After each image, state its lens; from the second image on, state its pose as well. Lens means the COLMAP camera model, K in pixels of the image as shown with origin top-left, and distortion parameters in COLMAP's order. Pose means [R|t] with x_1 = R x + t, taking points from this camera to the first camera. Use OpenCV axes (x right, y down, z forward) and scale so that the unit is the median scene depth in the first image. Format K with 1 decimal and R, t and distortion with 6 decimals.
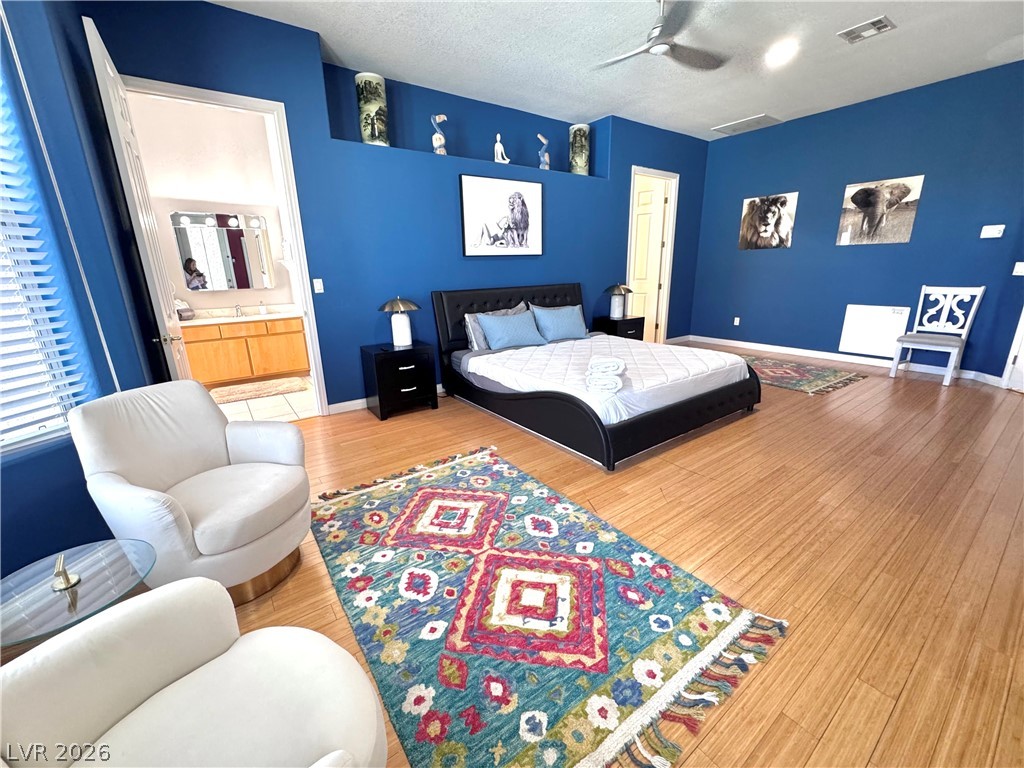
lens RADIAL K [[415.3, 0, 506.4], [0, 415.3, 383.9], [0, 0, 1]] dist [-0.002077, 0.000101]
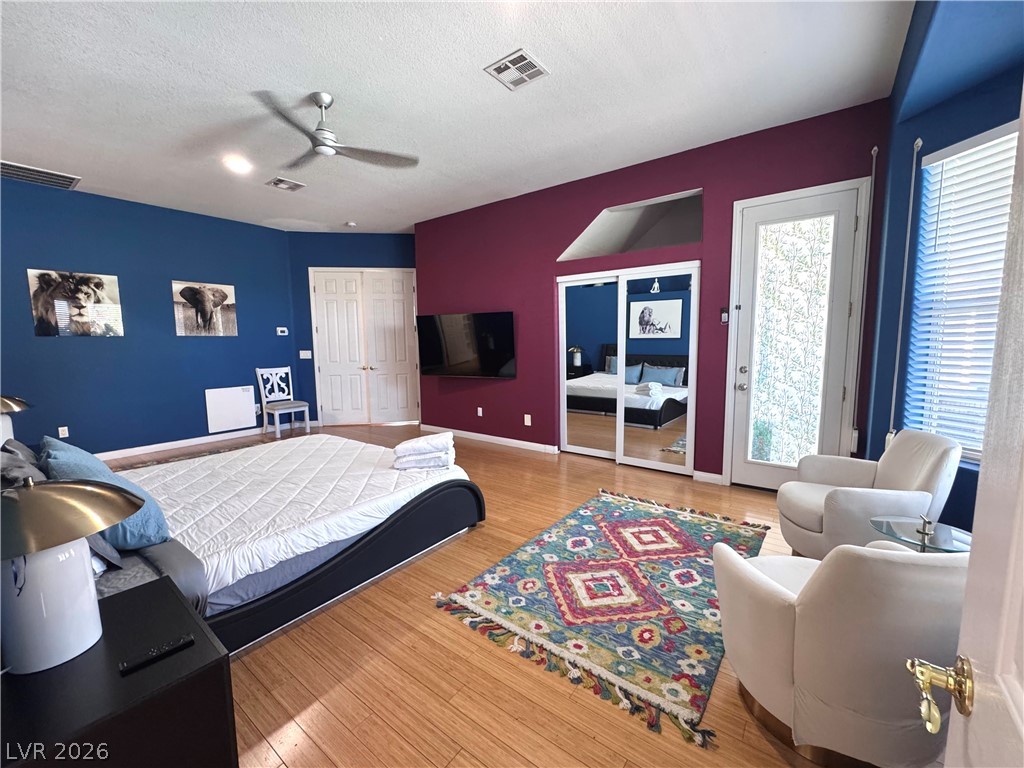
lens RADIAL K [[415.3, 0, 508.3], [0, 415.3, 384.4], [0, 0, 1]] dist [-0.002077, 0.000101]
pose [[-0.289835, -0.078565, 0.953847, -0.986456], [0.277202, 0.947016, 0.162232, -0.377717], [-0.916054, 0.311429, -0.252700, 1.289123]]
